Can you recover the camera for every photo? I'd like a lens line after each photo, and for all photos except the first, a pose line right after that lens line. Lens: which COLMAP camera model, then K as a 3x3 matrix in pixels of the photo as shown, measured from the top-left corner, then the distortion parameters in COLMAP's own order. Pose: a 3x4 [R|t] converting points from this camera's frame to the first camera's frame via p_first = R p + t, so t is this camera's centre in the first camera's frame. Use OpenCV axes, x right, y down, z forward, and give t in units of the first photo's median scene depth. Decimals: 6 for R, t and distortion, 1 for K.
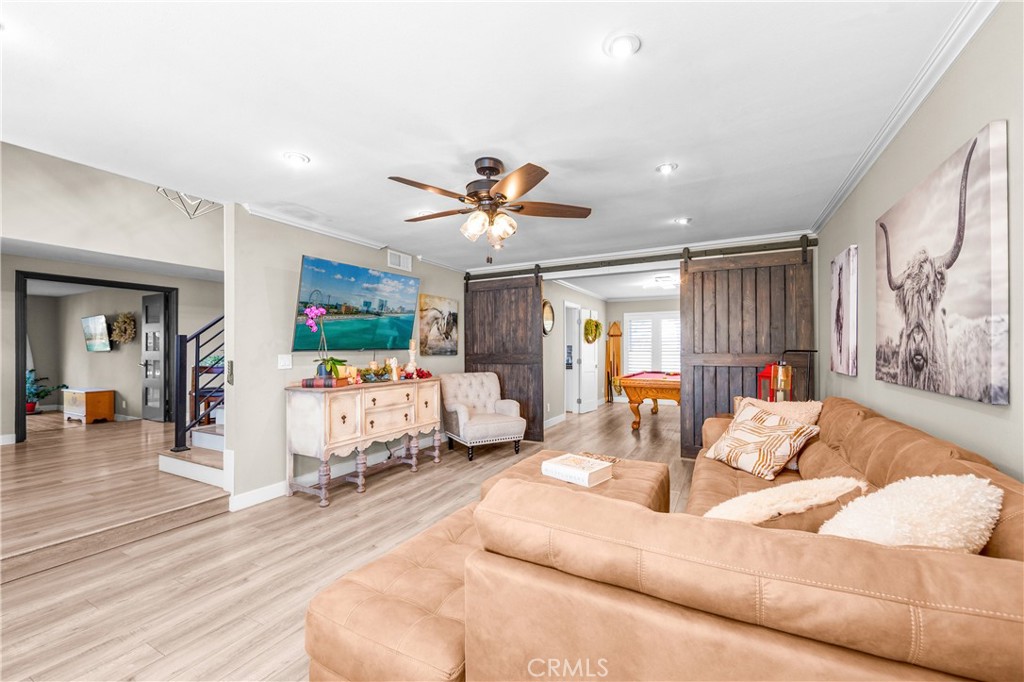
lens RADIAL K [[410.1, 0, 508.0], [0, 410.1, 344.6], [0, 0, 1]] dist [0.002946, 0.000450]
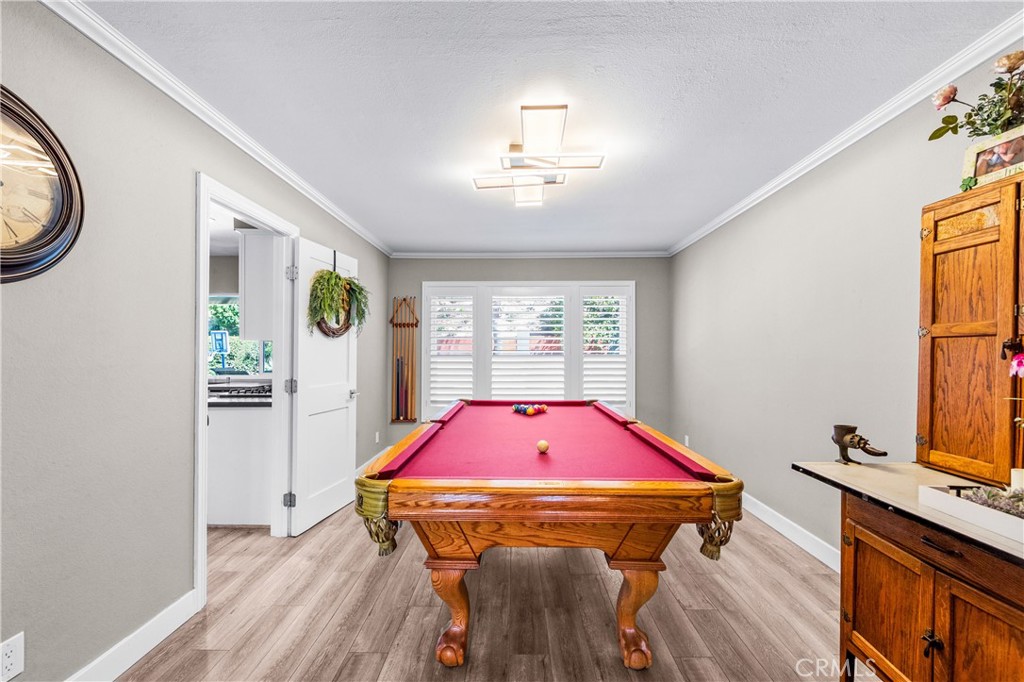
lens RADIAL K [[410.1, 0, 512.1], [0, 410.1, 348.1], [0, 0, 1]] dist [0.002946, 0.000450]
pose [[0.887193, 0.012498, 0.461229, 0.321650], [-0.014777, 0.999890, 0.001330, 0.008872], [-0.461162, -0.007996, 0.887280, 1.086020]]
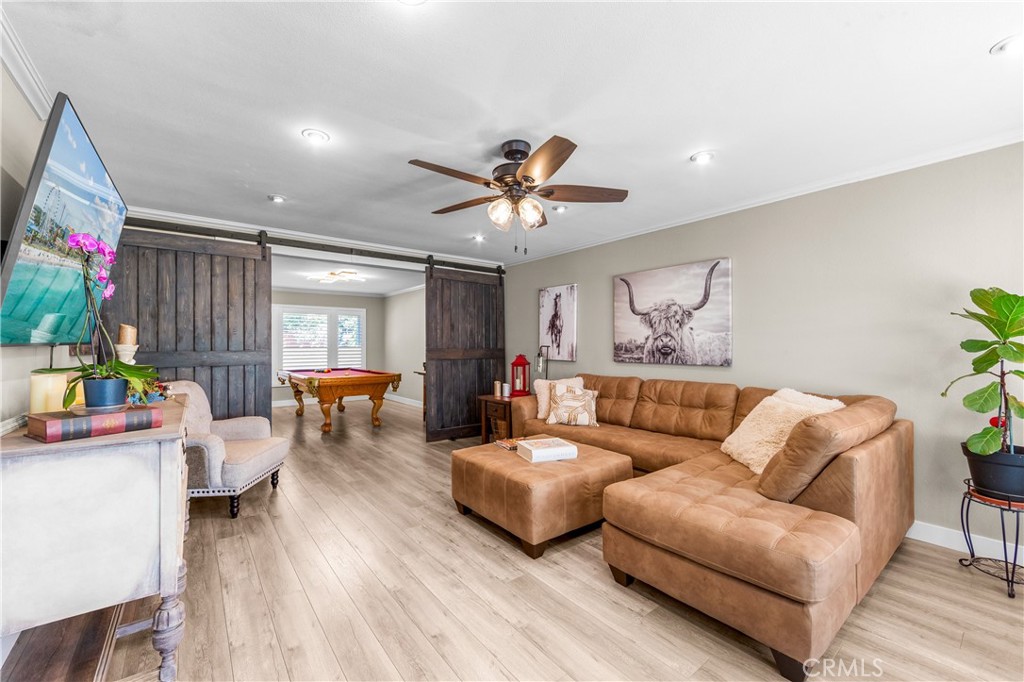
lens RADIAL K [[410.1, 0, 503.0], [0, 410.1, 340.7], [0, 0, 1]] dist [0.002946, 0.000450]
pose [[0.415141, 0.012623, 0.909669, -0.529720], [-0.011175, 0.999899, -0.008775, 0.006820], [-0.909688, -0.006523, 0.415241, 0.366458]]
